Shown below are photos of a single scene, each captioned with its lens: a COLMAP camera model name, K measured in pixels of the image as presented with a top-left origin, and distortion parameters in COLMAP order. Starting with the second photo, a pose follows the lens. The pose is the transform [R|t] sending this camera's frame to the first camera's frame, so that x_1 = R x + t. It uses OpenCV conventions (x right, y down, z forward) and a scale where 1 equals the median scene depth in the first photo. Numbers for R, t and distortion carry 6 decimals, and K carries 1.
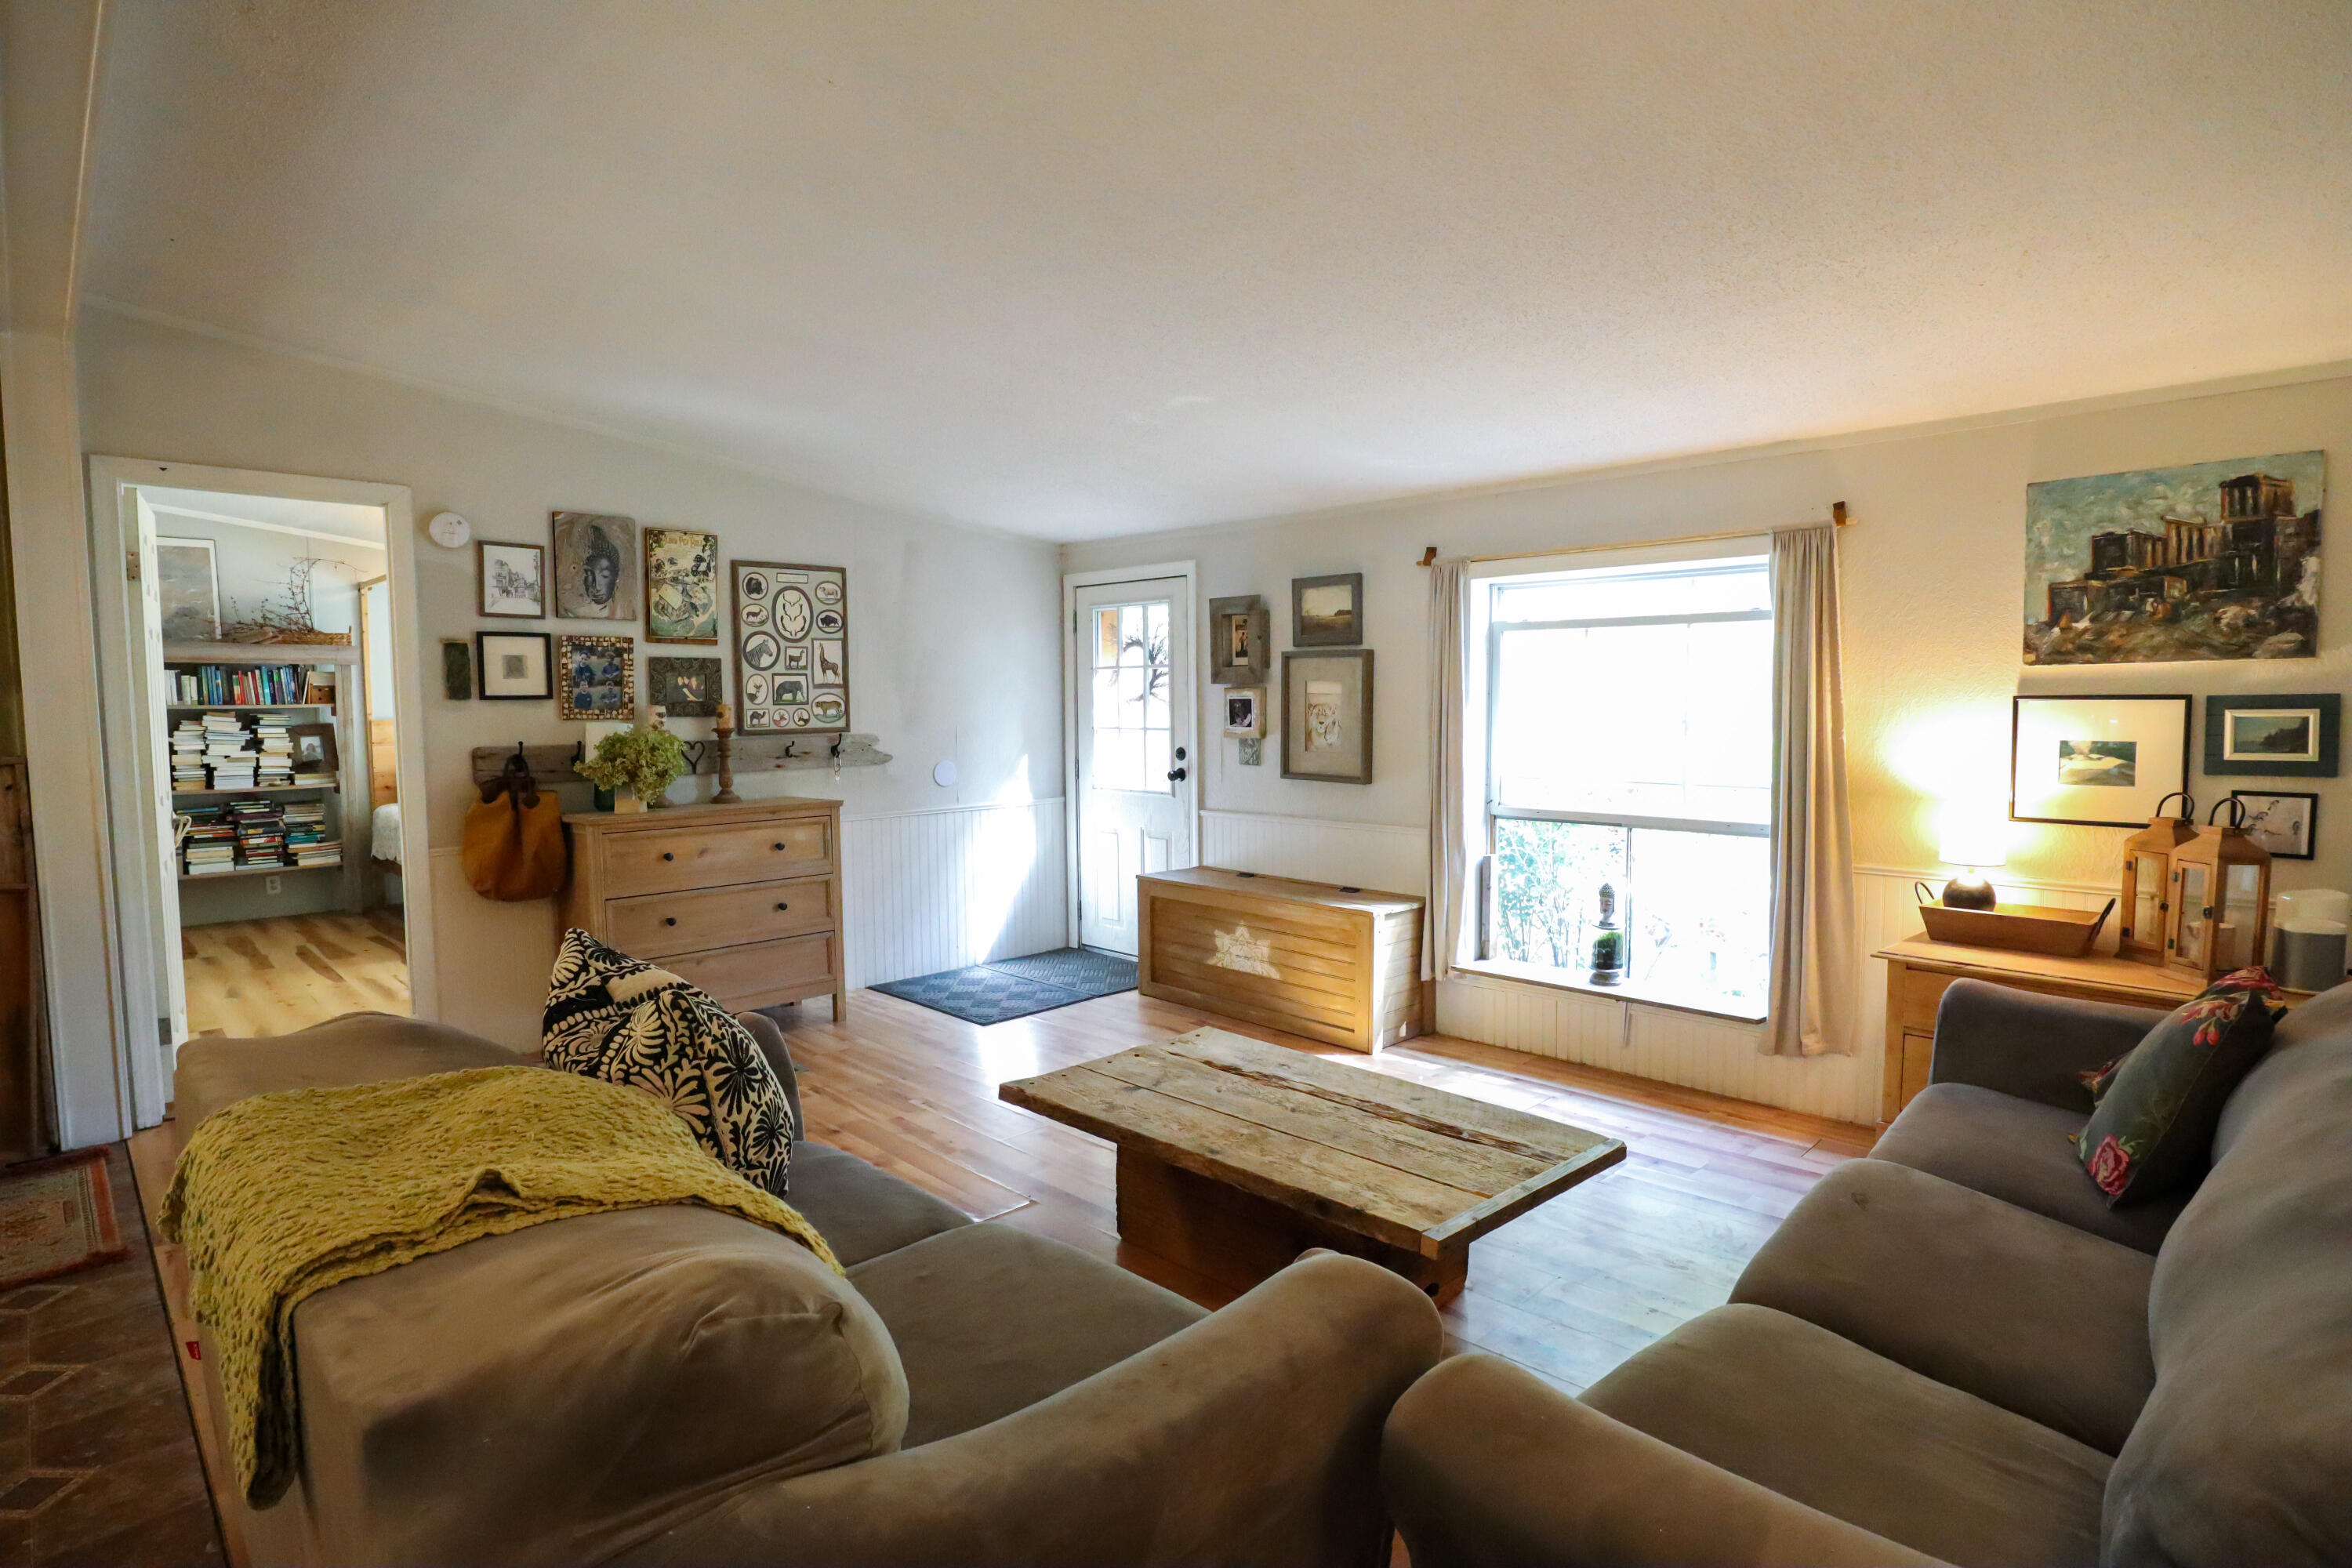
lens RADIAL K [[1194.3, 0, 1179.9], [0, 1194.3, 789.7], [0, 0, 1]] dist [-0.027309, 0.005138]
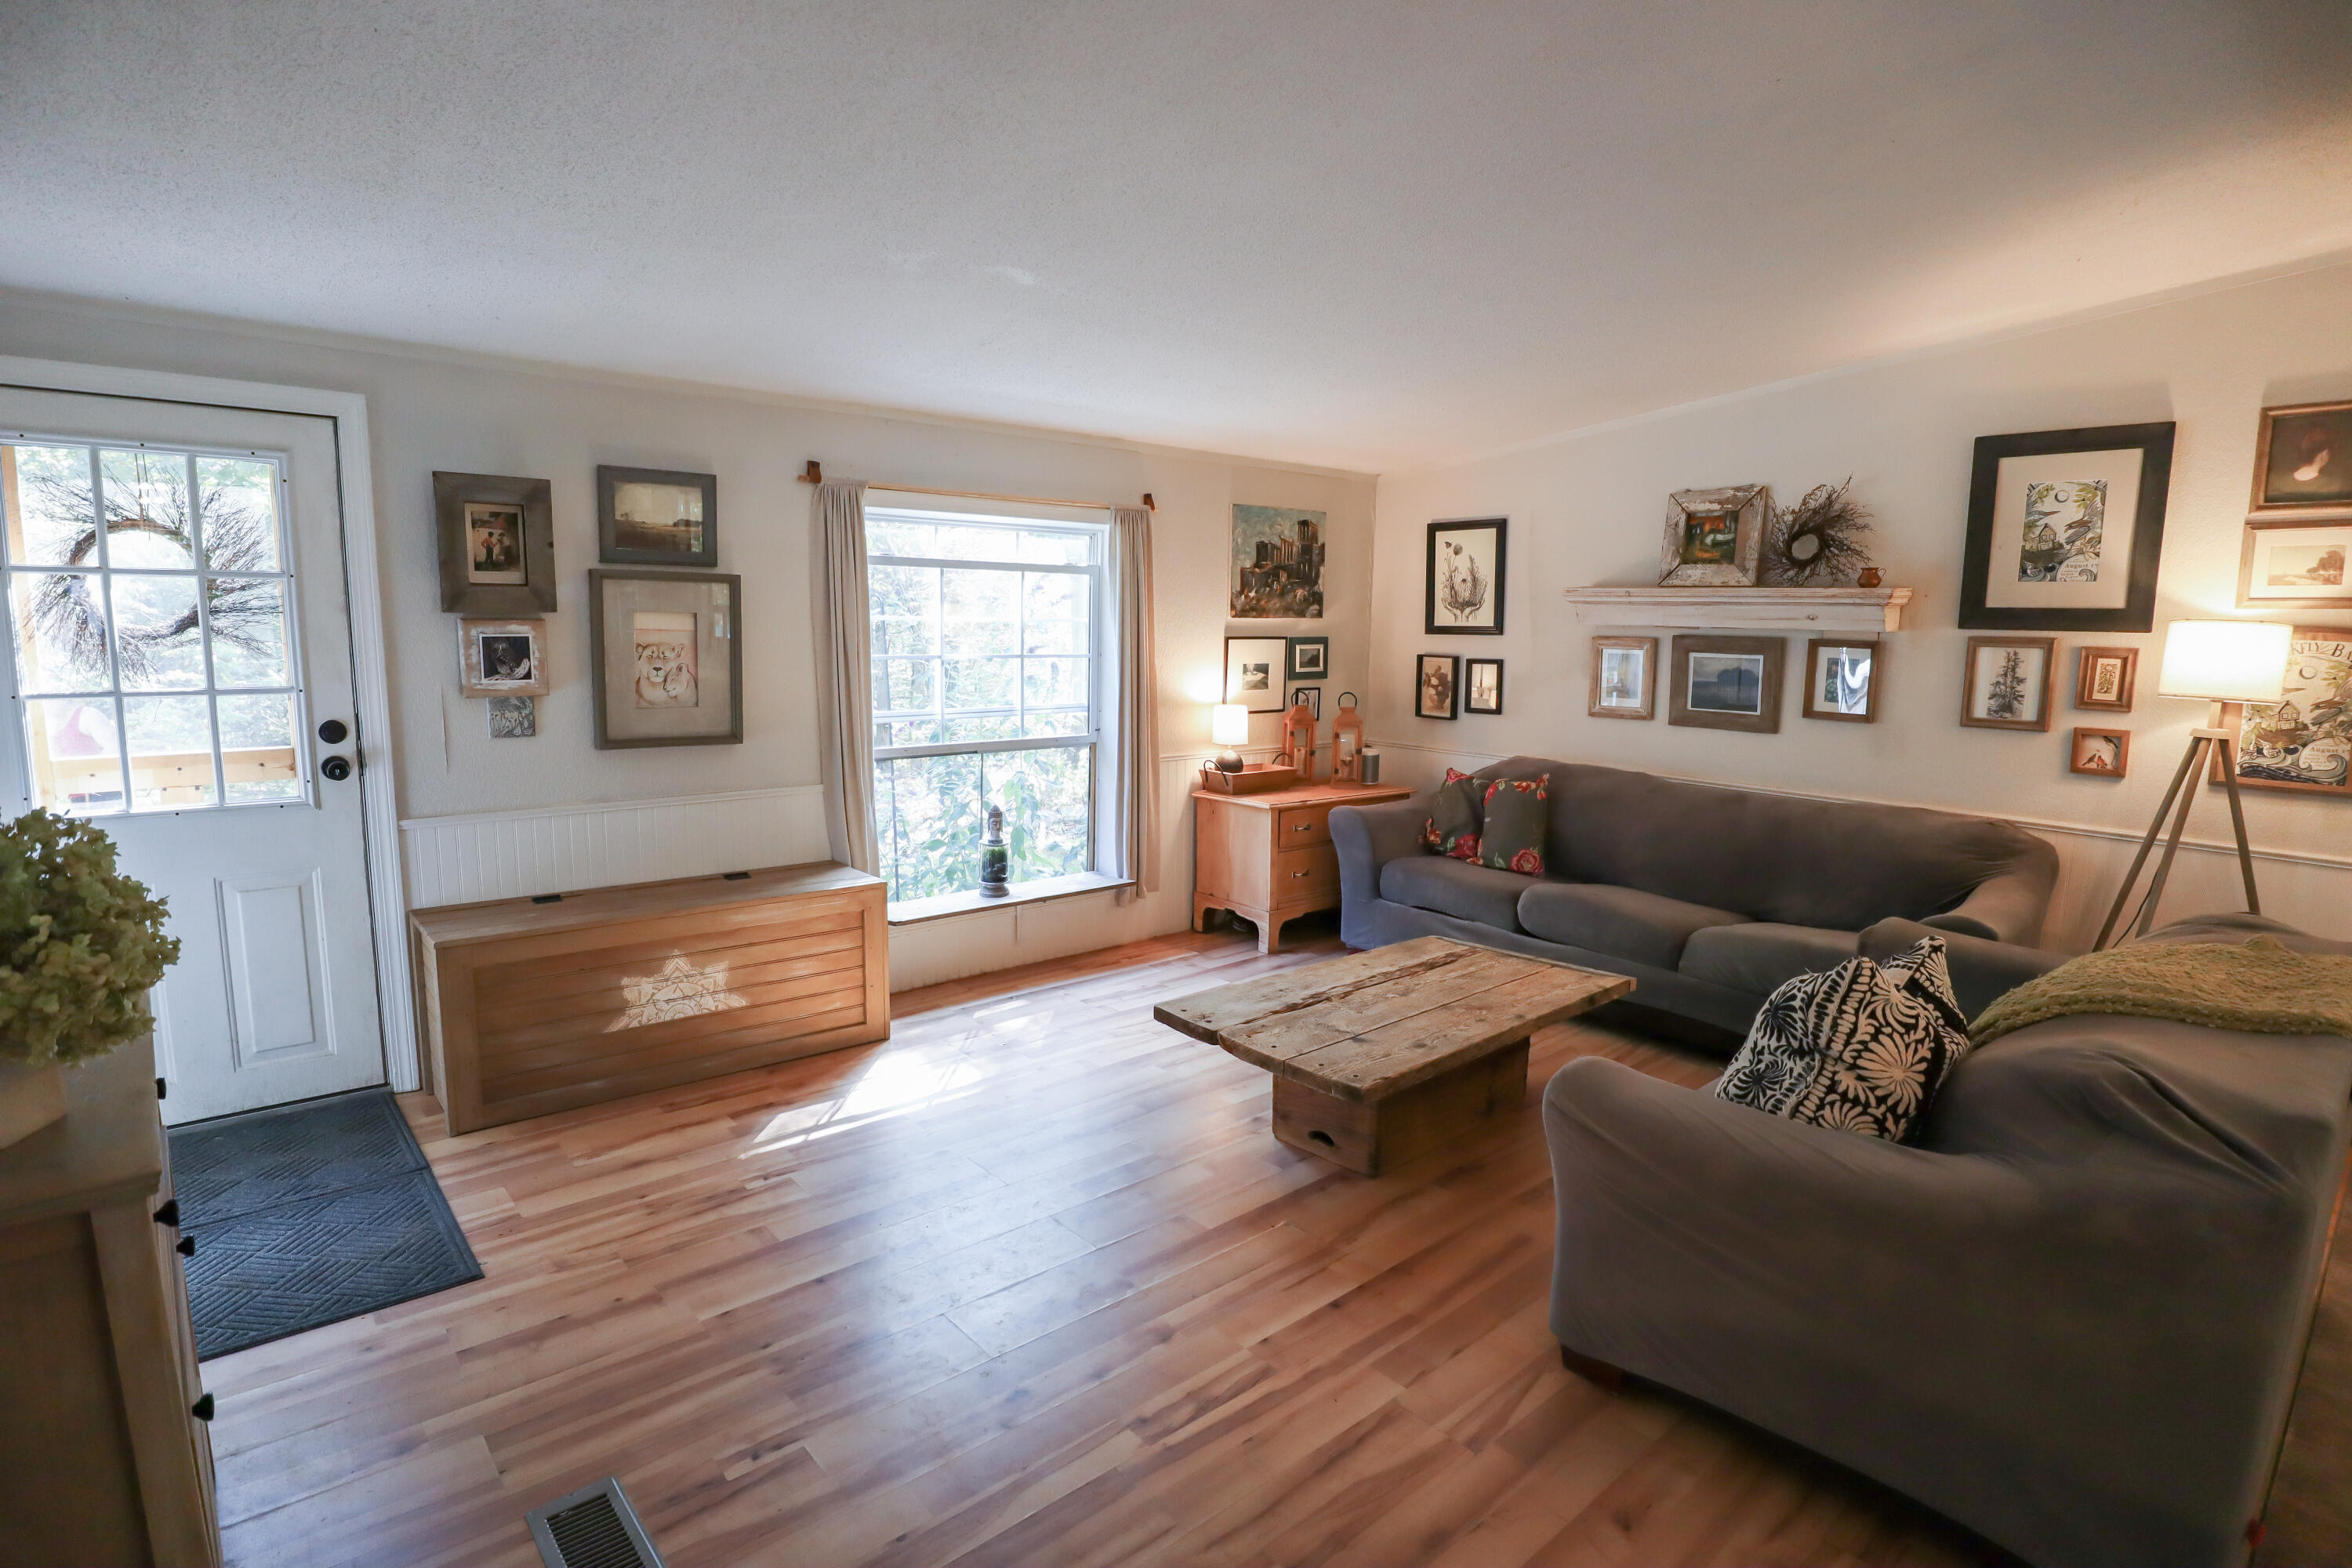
lens RADIAL K [[1194.3, 0, 1182.4], [0, 1194.3, 783.9], [0, 0, 1]] dist [-0.027309, 0.005138]
pose [[0.066584, -0.136327, 0.988424, -0.750747], [0.054113, 0.989658, 0.132852, -0.081805], [-0.996312, 0.044641, 0.073272, 0.772893]]
